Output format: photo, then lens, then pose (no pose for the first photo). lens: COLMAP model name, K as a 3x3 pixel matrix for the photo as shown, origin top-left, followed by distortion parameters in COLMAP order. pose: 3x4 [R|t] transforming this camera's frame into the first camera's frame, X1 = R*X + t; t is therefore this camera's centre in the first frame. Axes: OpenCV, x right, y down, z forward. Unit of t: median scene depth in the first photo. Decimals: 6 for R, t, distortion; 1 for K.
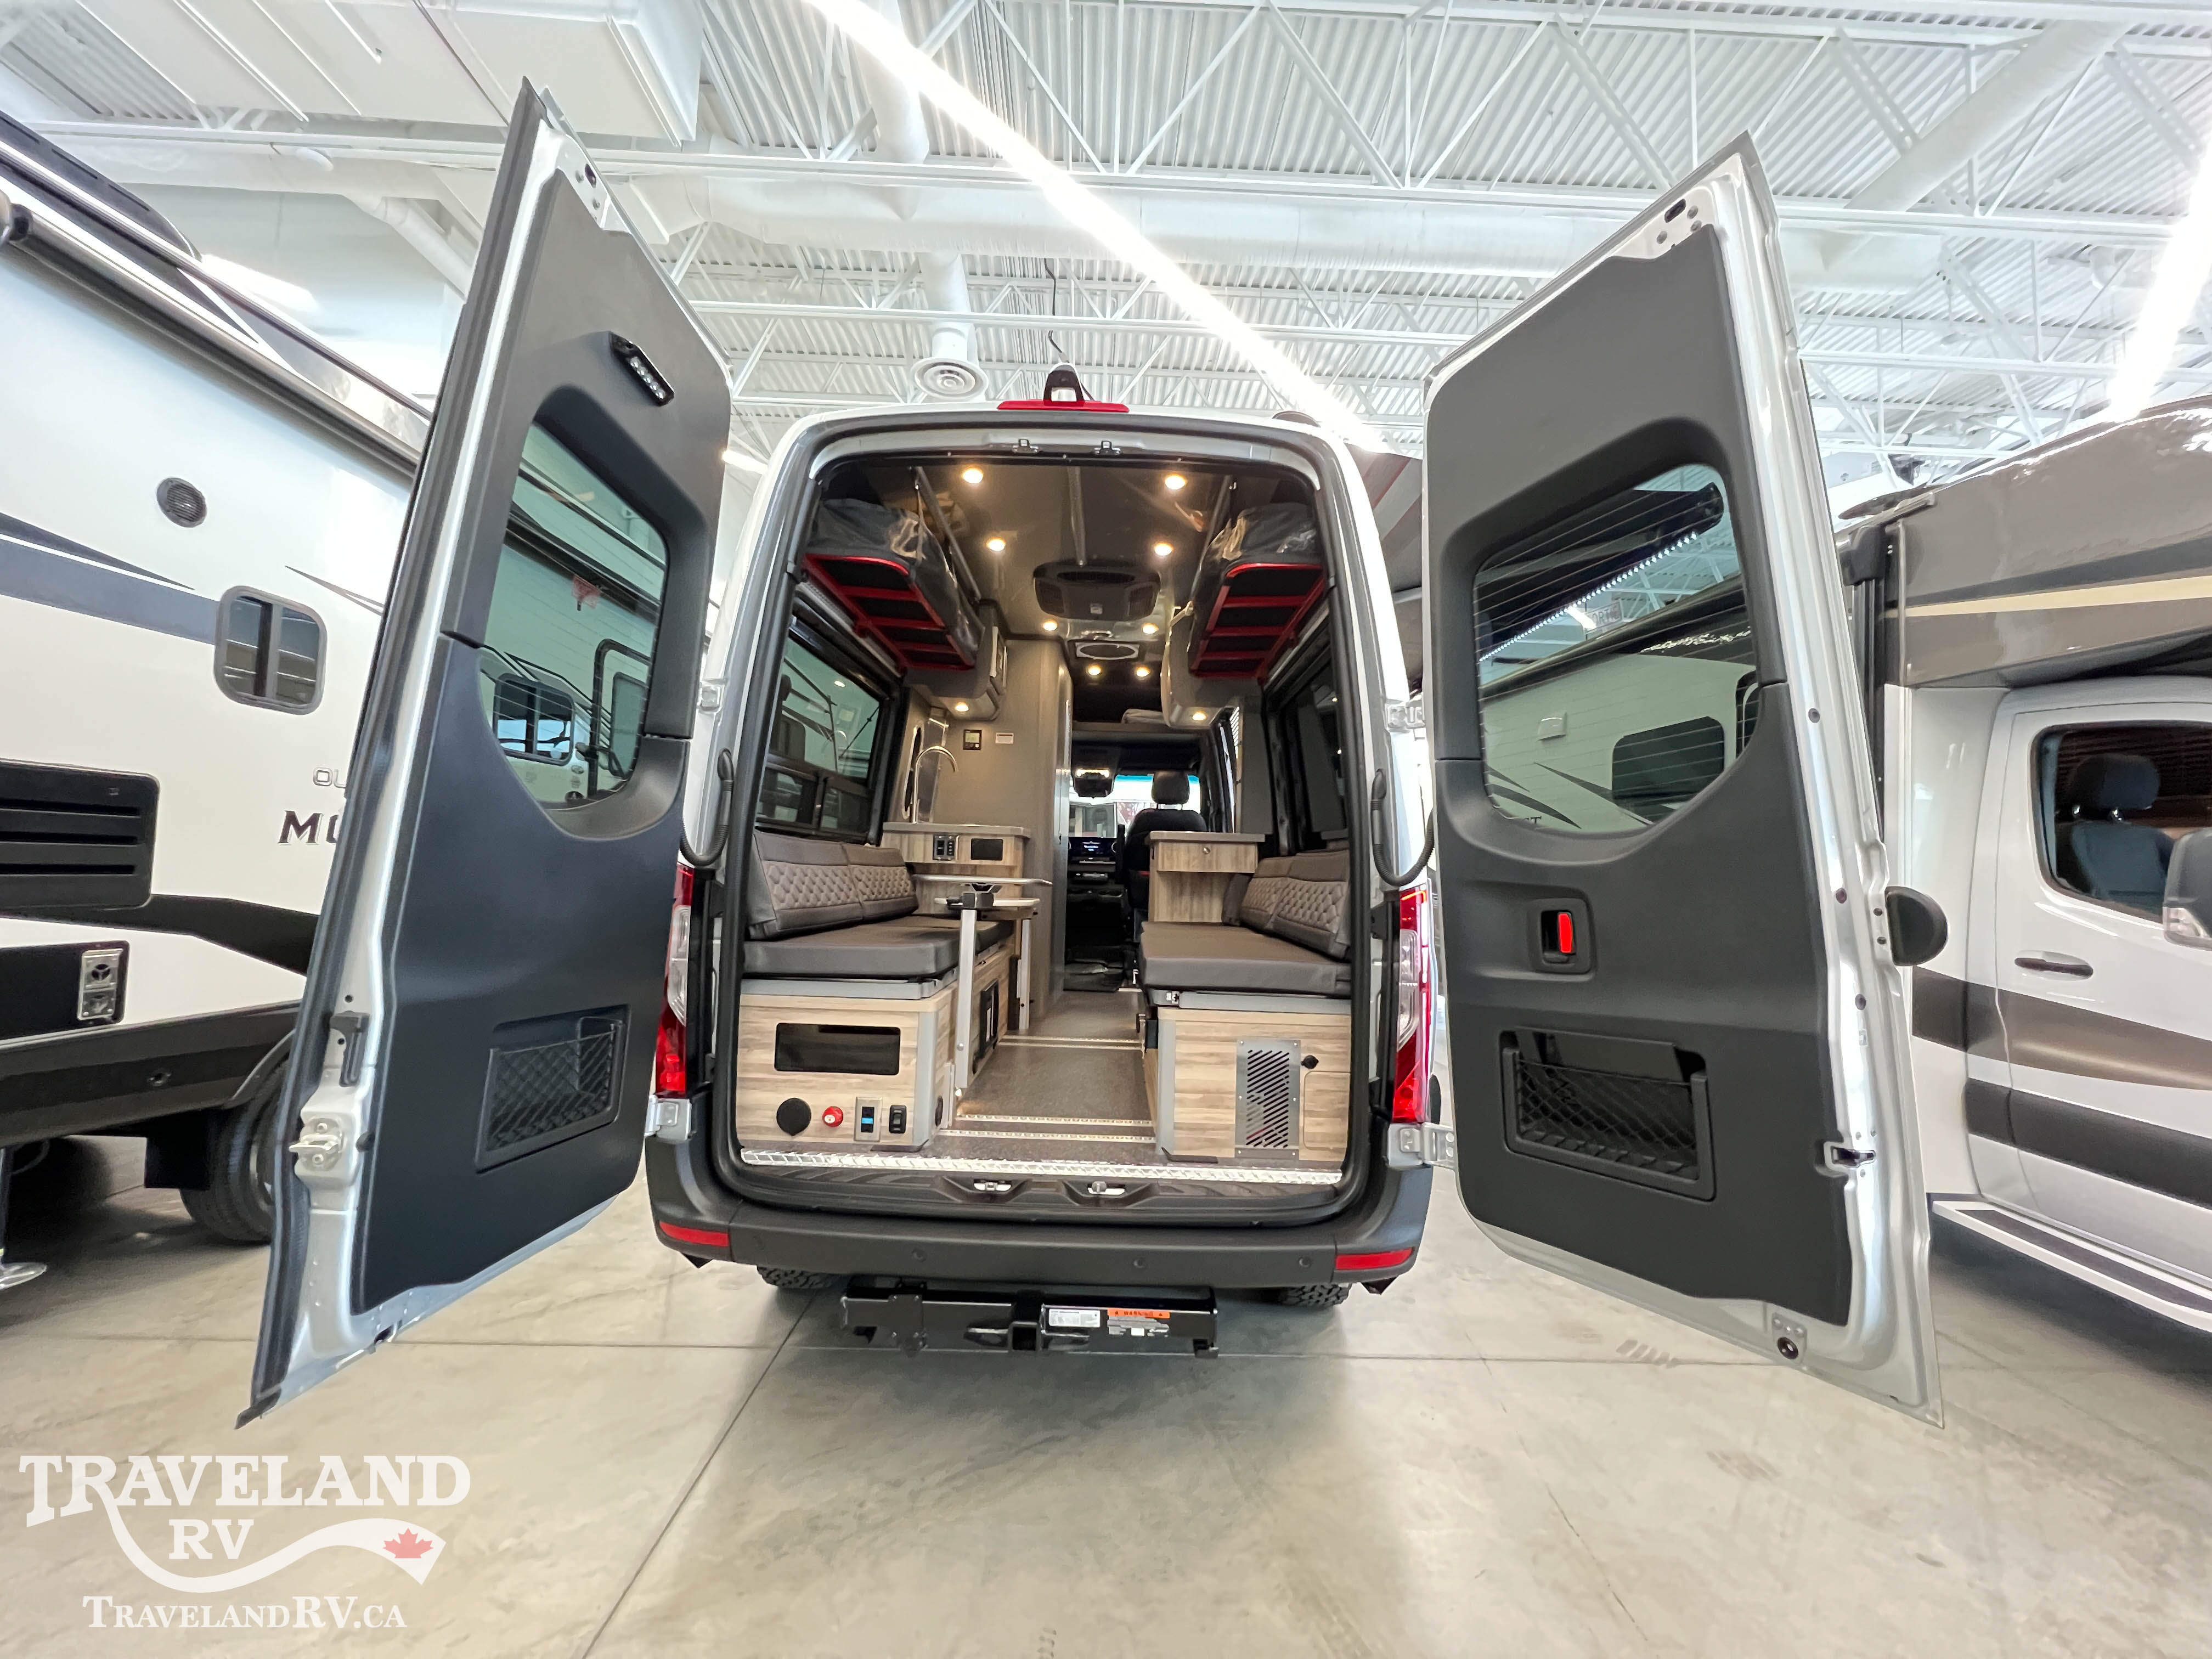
lens RADIAL K [[881.0, 0, 1105.5], [0, 881.0, 829.4], [0, 0, 1]] dist [-0.000884, -0.000189]
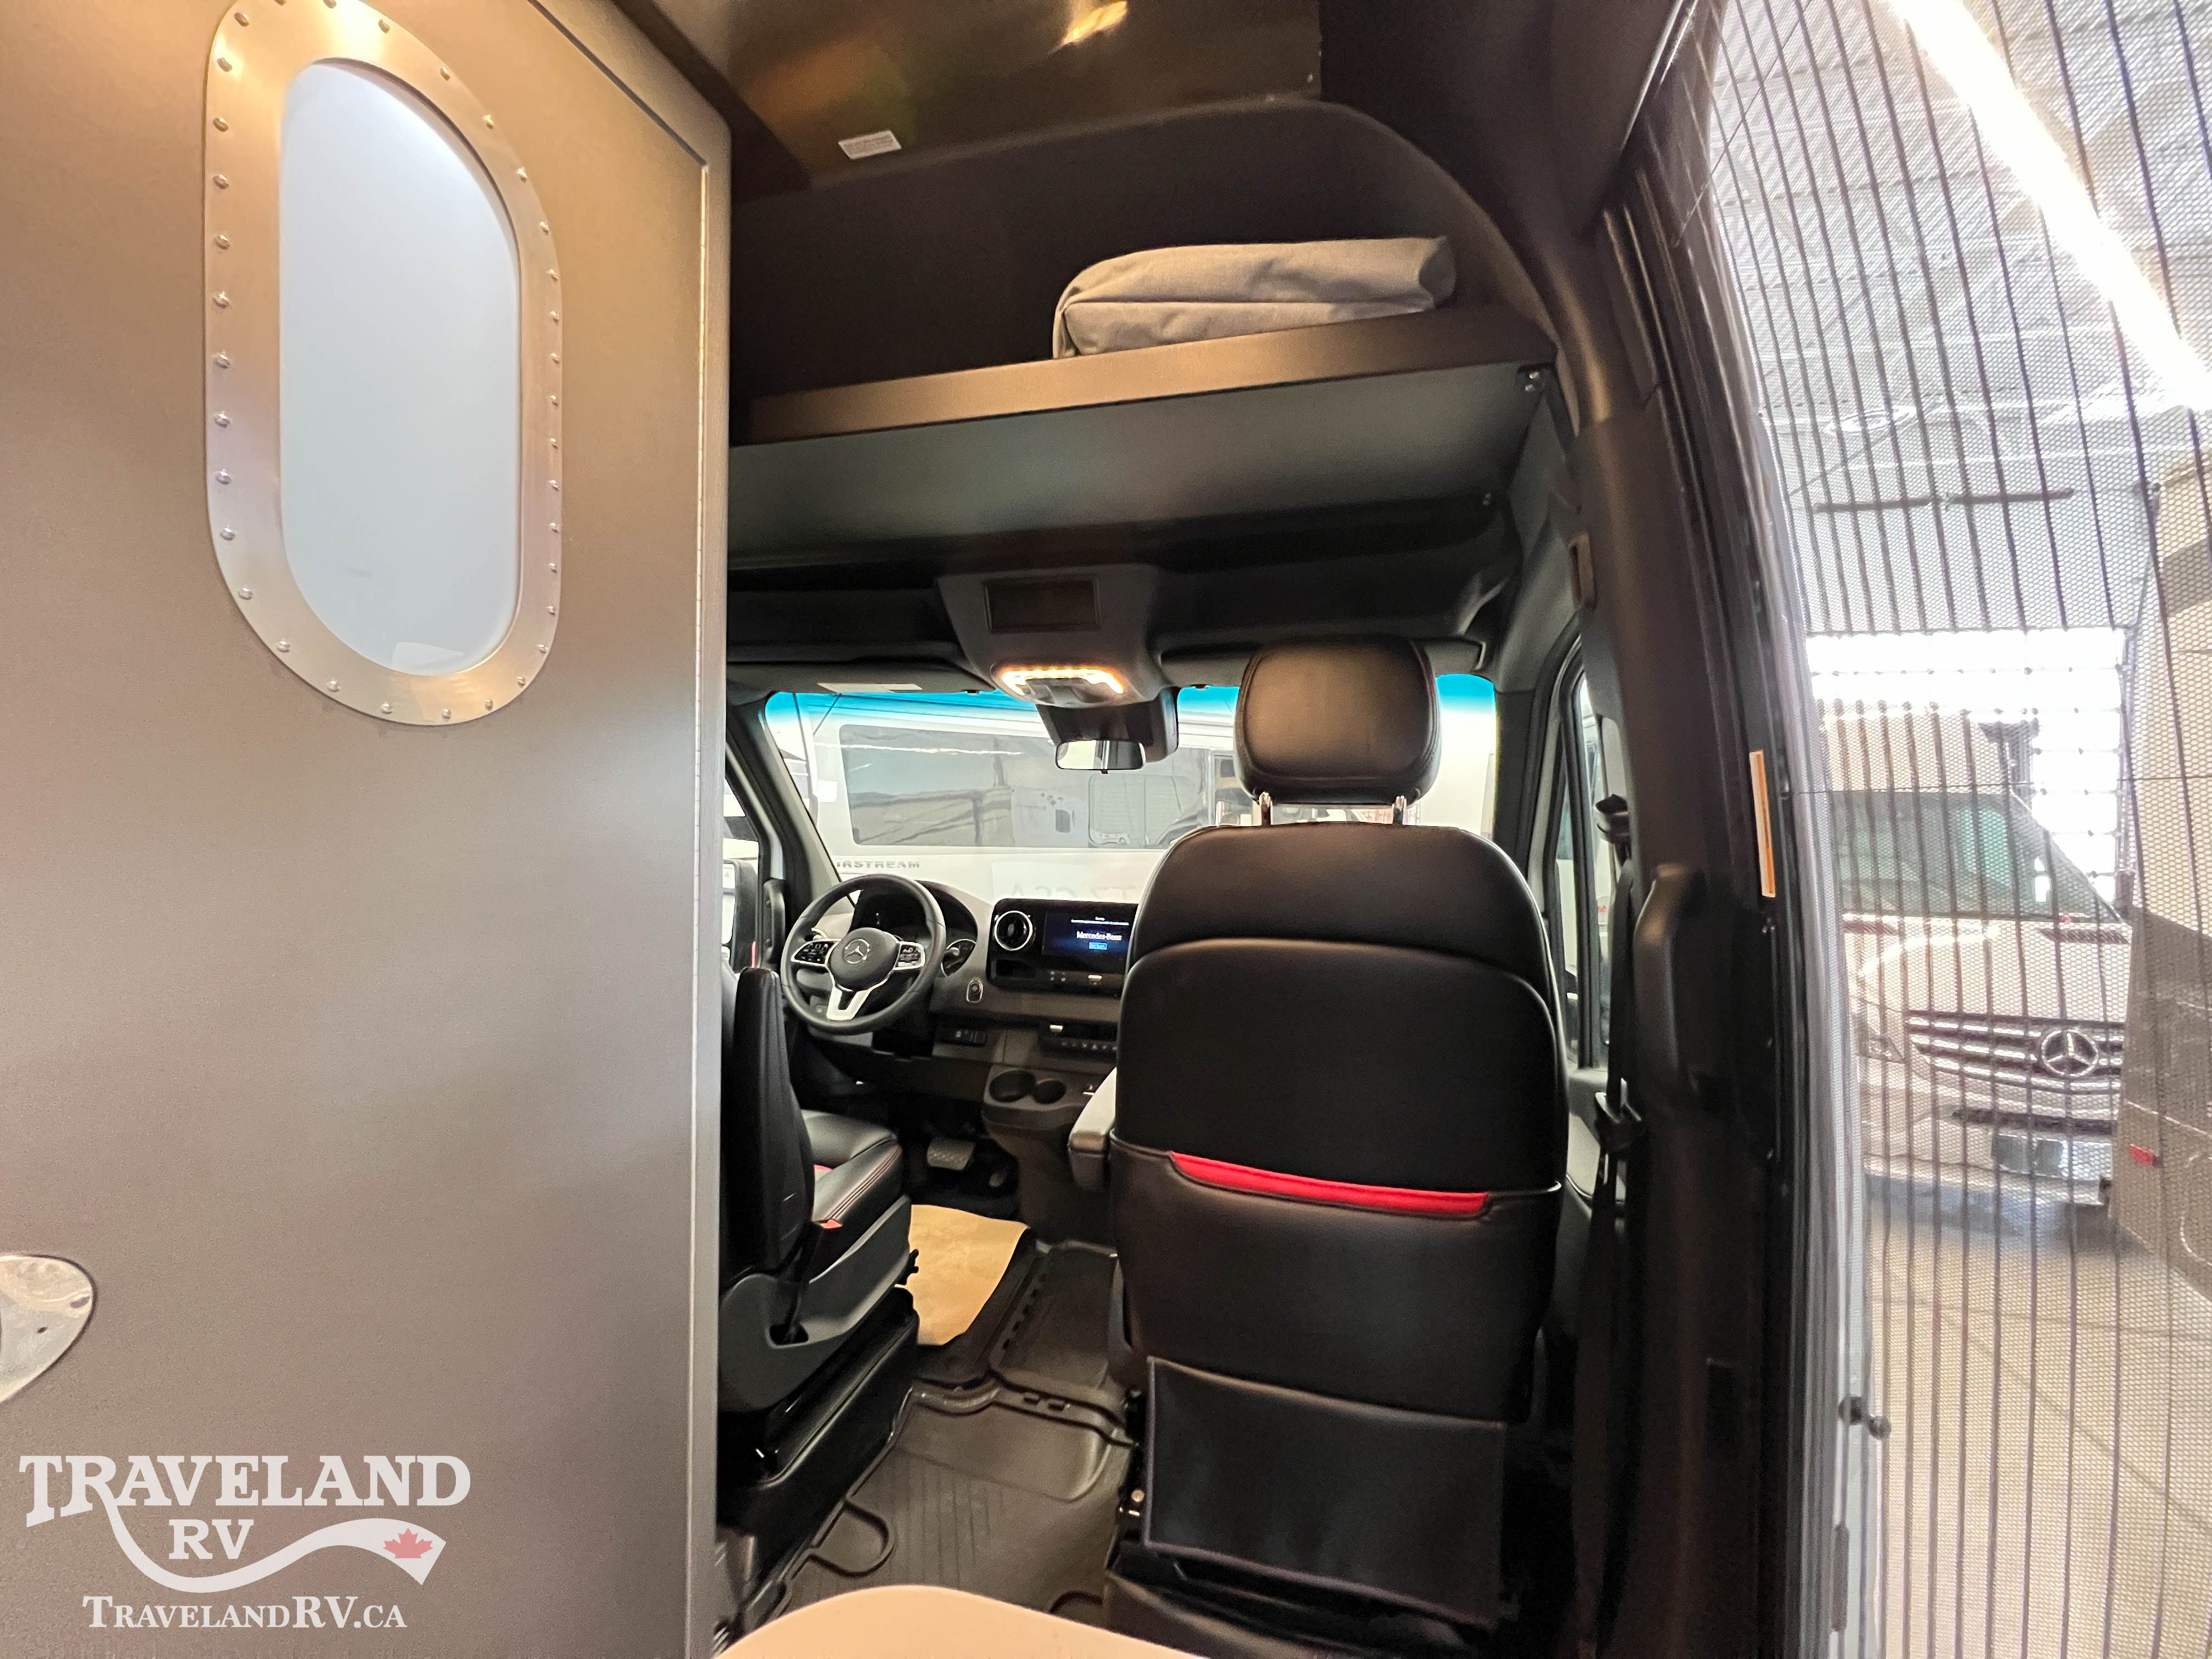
lens RADIAL K [[875.3, 0, 1101.8], [0, 875.3, 827.2], [0, 0, 1]] dist [-0.000440, 0.000197]
pose [[0.965867, -0.009976, -0.258845, 0.105998], [0.026151, 0.997908, 0.059119, -0.056575], [0.257714, -0.063870, 0.964108, 1.184271]]
